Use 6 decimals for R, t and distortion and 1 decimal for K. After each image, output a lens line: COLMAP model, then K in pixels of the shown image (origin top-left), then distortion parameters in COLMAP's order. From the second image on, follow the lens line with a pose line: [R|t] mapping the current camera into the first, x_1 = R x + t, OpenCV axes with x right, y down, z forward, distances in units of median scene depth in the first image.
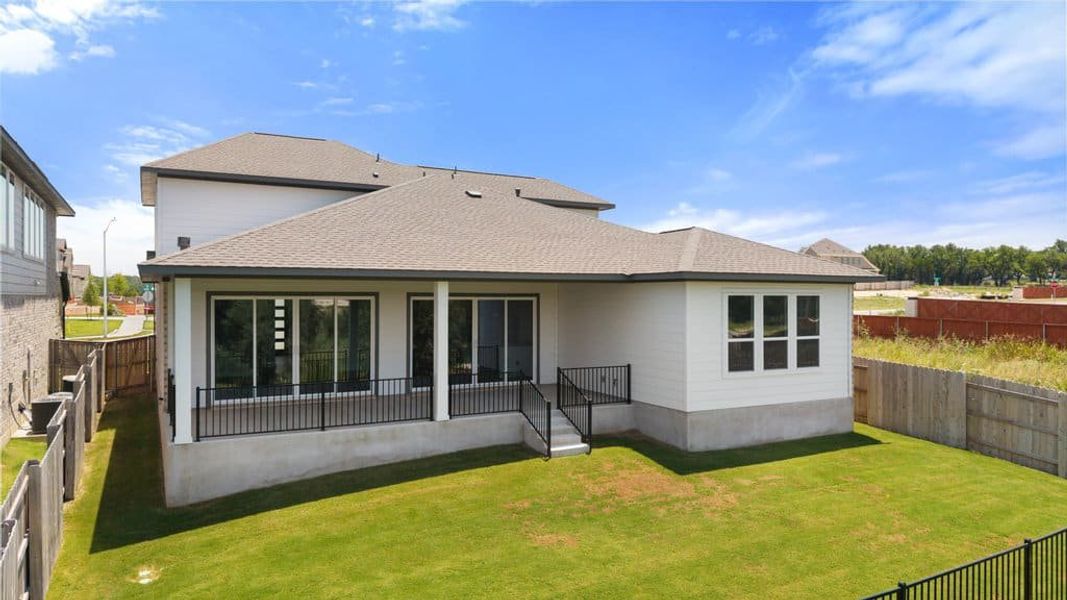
lens RADIAL K [[711.2, 0, 533.5], [0, 711.2, 300.0], [0, 0, 1]] dist [0.031671, -0.049566]
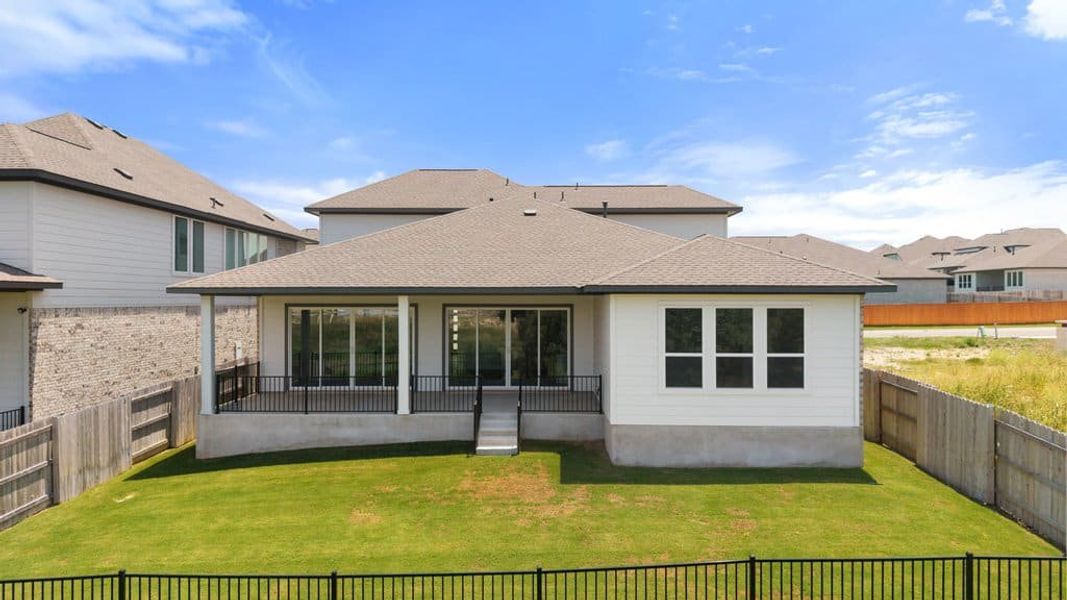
lens RADIAL K [[711.2, 0, 533.5], [0, 711.2, 300.0], [0, 0, 1]] dist [0.031671, -0.049566]
pose [[0.872319, -0.002085, -0.488933, 0.583479], [-0.000422, 0.999987, -0.005018, -0.012449], [0.488937, 0.004583, 0.872307, 0.072011]]
